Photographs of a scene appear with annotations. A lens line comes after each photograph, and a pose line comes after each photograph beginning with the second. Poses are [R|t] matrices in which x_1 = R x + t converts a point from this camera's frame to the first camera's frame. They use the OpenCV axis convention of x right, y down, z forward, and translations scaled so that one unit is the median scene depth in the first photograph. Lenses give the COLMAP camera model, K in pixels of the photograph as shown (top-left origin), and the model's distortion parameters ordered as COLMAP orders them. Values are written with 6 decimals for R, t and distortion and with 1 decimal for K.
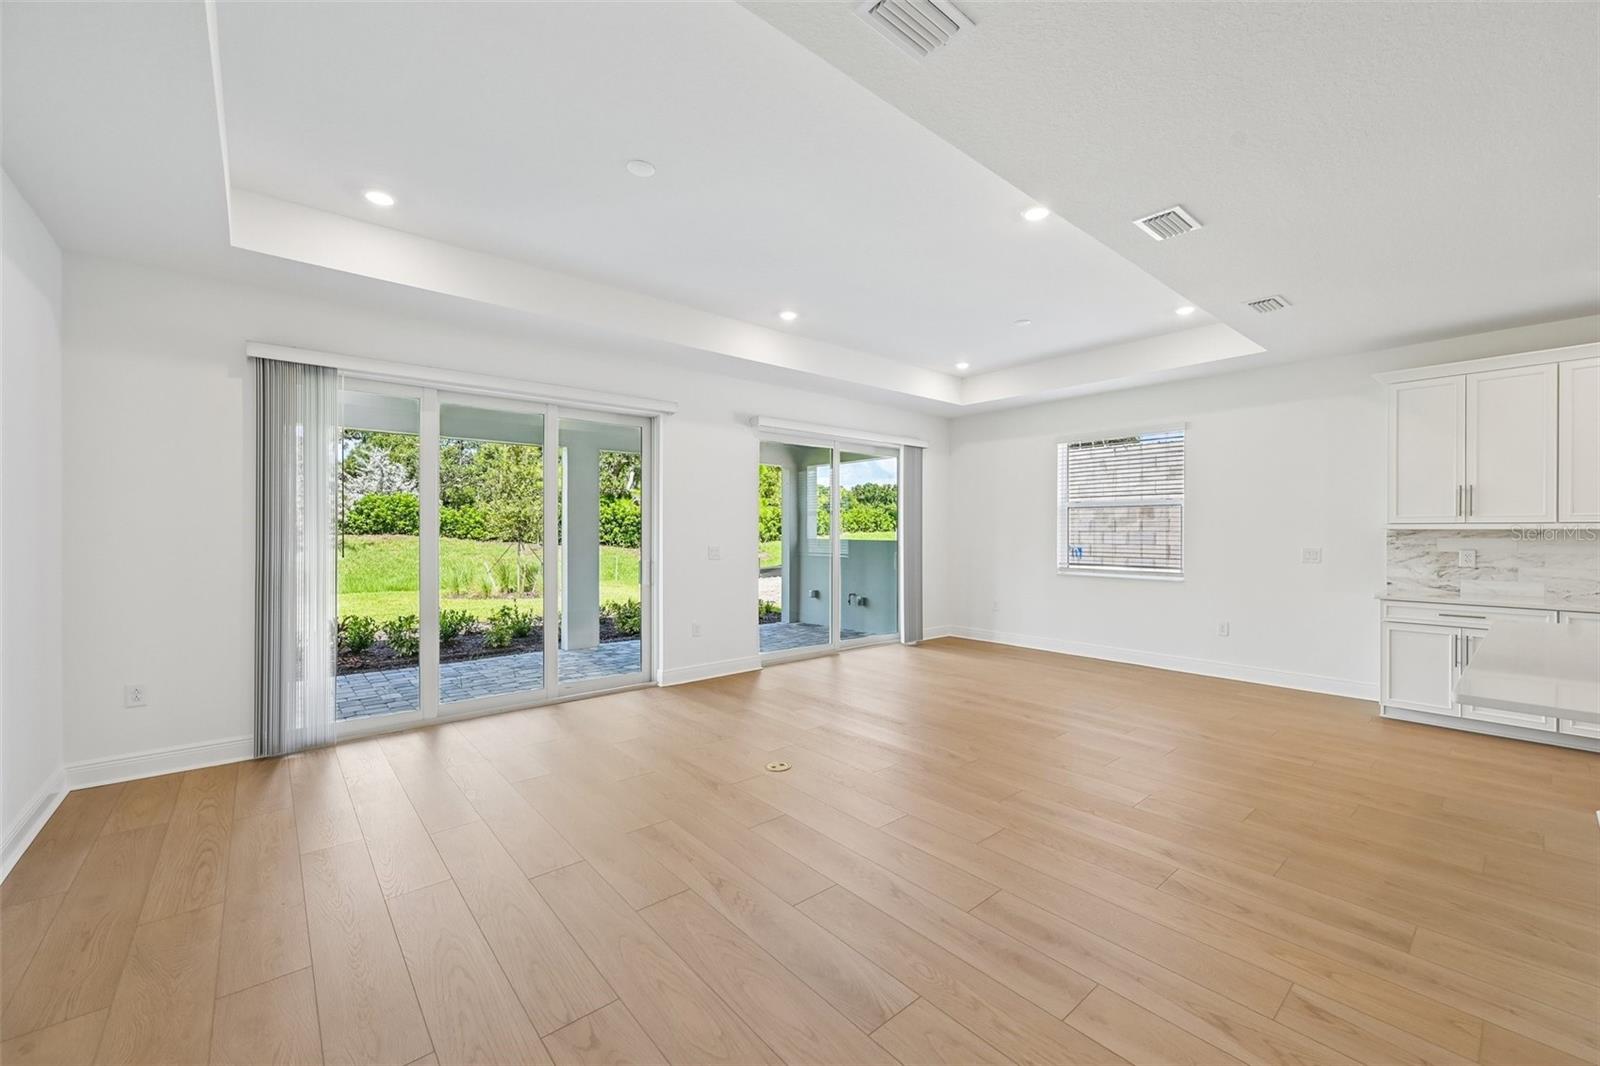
lens RADIAL K [[636.7, 0, 796.6], [0, 636.7, 532.5], [0, 0, 1]] dist [0.002257, -0.000492]
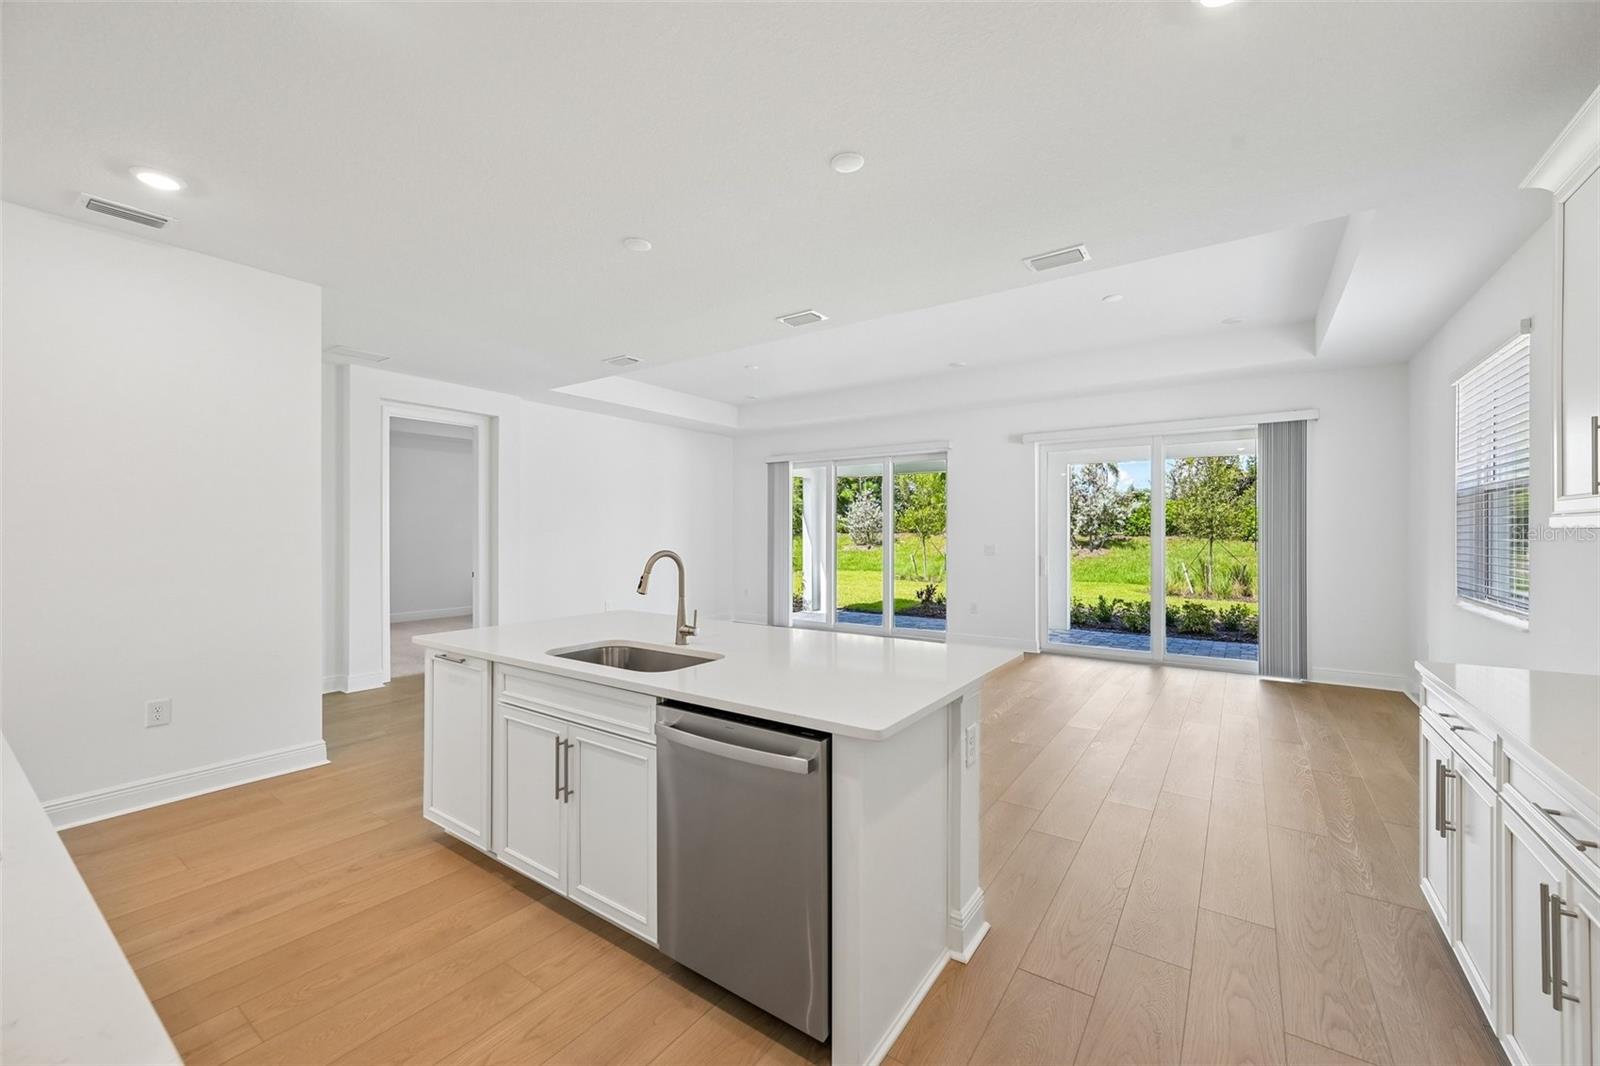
lens RADIAL K [[636.7, 0, 798.2], [0, 636.7, 531.3], [0, 0, 1]] dist [0.002257, -0.000492]
pose [[0.253688, -0.001994, -0.967284, 0.778723], [-0.003314, 0.999990, -0.002931, -0.000186], [0.967280, 0.003949, 0.253679, 0.242674]]
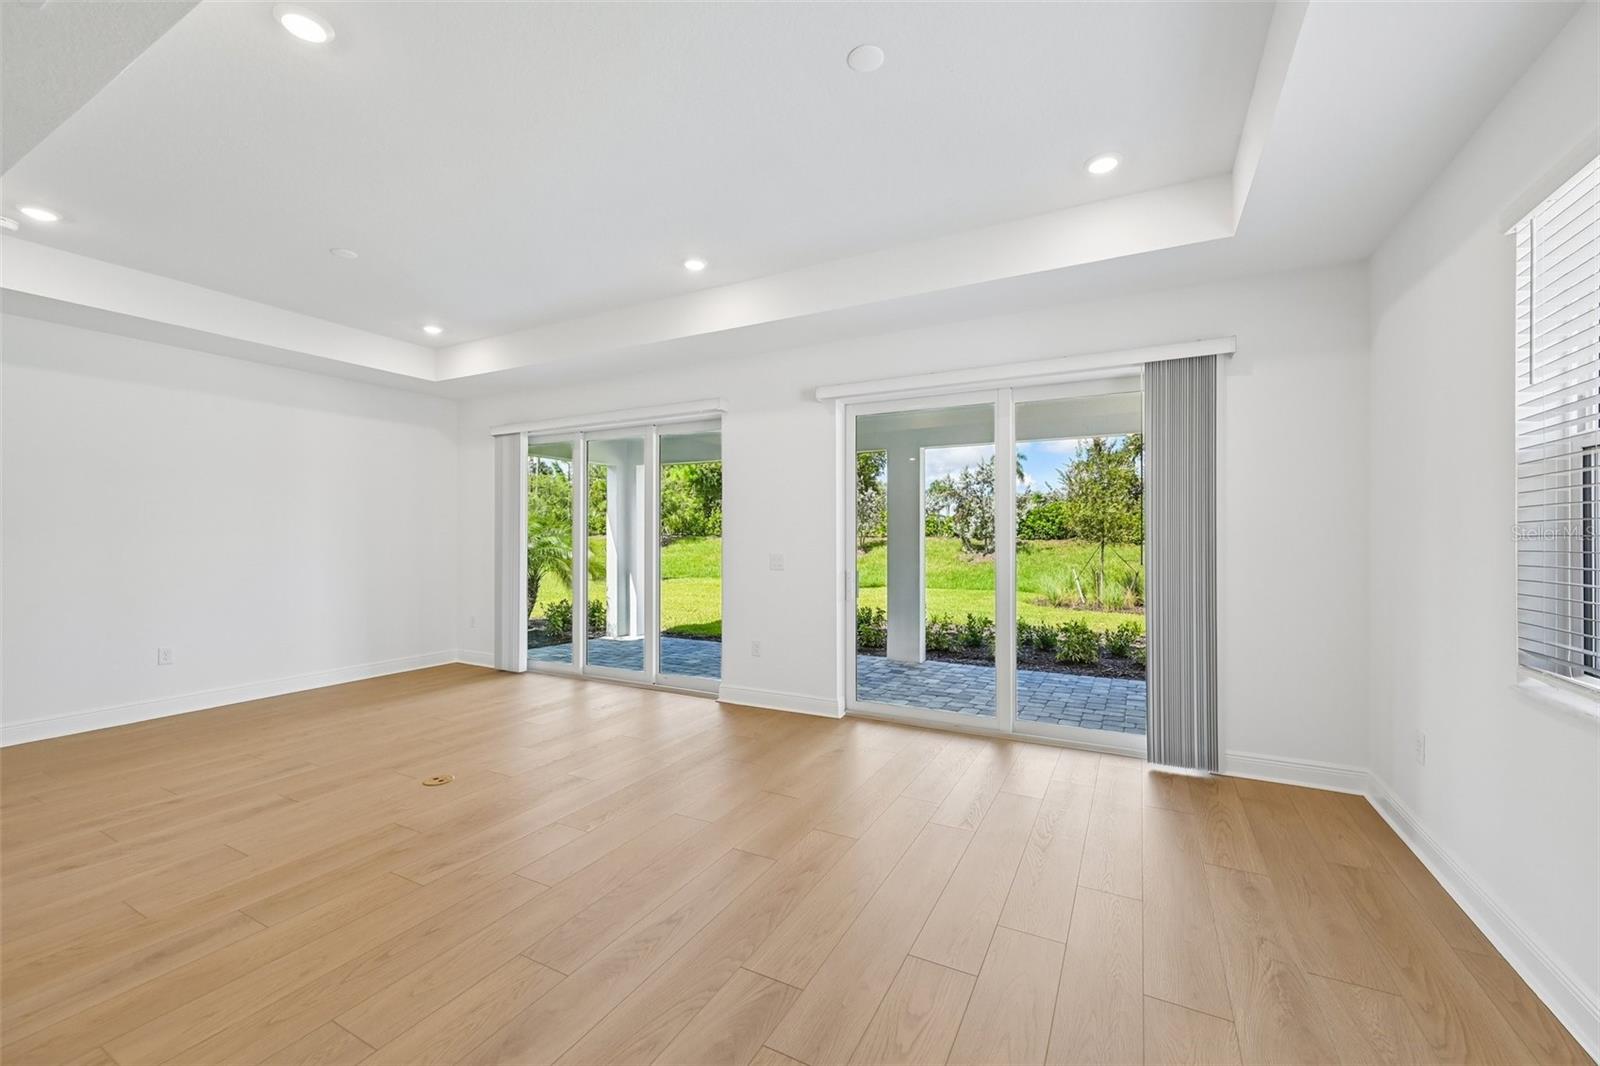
lens RADIAL K [[636.7, 0, 802.0], [0, 636.7, 531.4], [0, 0, 1]] dist [0.002257, -0.000492]
pose [[0.369592, -0.006641, -0.929170, 0.523163], [-0.003317, 0.999959, -0.008466, -0.001251], [0.929188, 0.006211, 0.369555, 0.560887]]
